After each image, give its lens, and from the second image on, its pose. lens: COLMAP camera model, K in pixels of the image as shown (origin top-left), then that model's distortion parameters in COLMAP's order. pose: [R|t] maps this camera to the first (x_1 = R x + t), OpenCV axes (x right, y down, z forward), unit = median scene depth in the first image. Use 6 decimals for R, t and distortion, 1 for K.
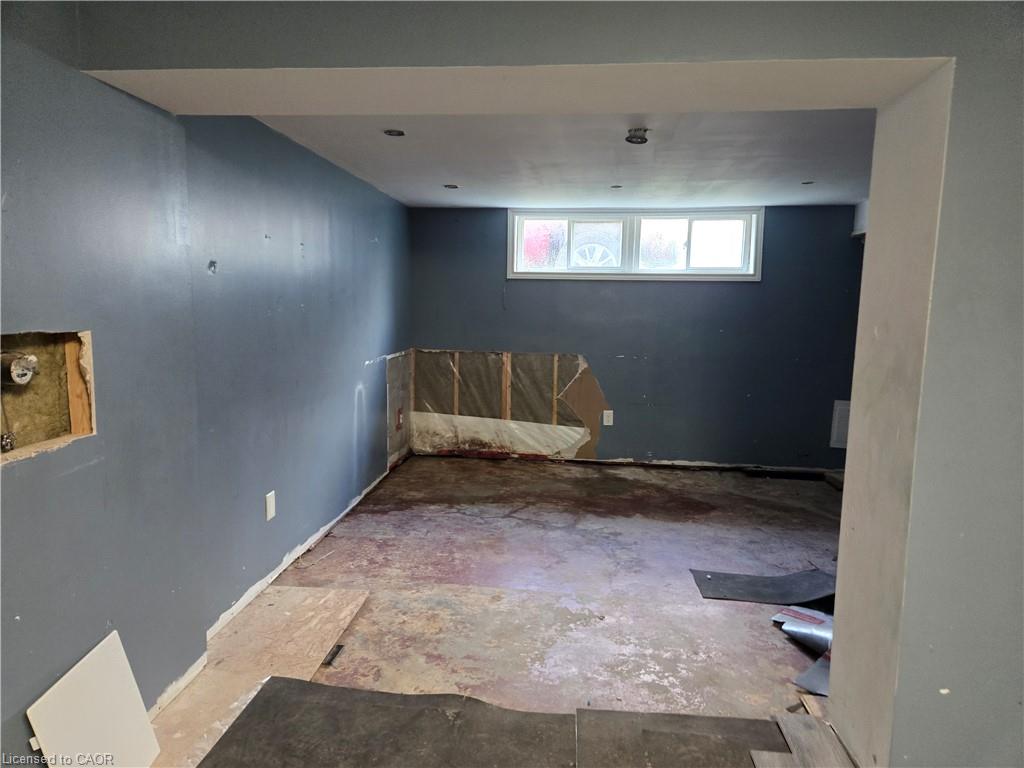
lens RADIAL K [[689.5, 0, 512.2], [0, 689.5, 386.1], [0, 0, 1]] dist [0.072102, -0.052203]
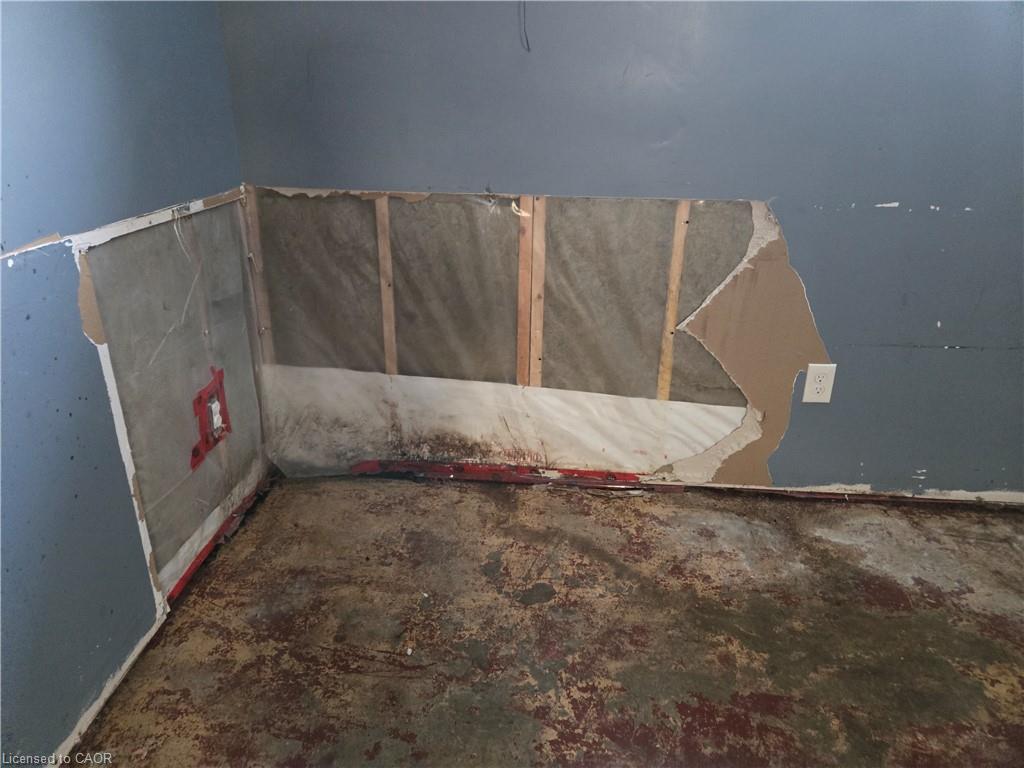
lens RADIAL K [[689.5, 0, 505.9], [0, 689.5, 382.4], [0, 0, 1]] dist [0.072102, -0.052203]
pose [[0.999355, -0.020193, 0.029706, -0.032228], [0.011714, 0.965016, 0.261928, -0.049592], [-0.033956, -0.261411, 0.964630, 0.649997]]
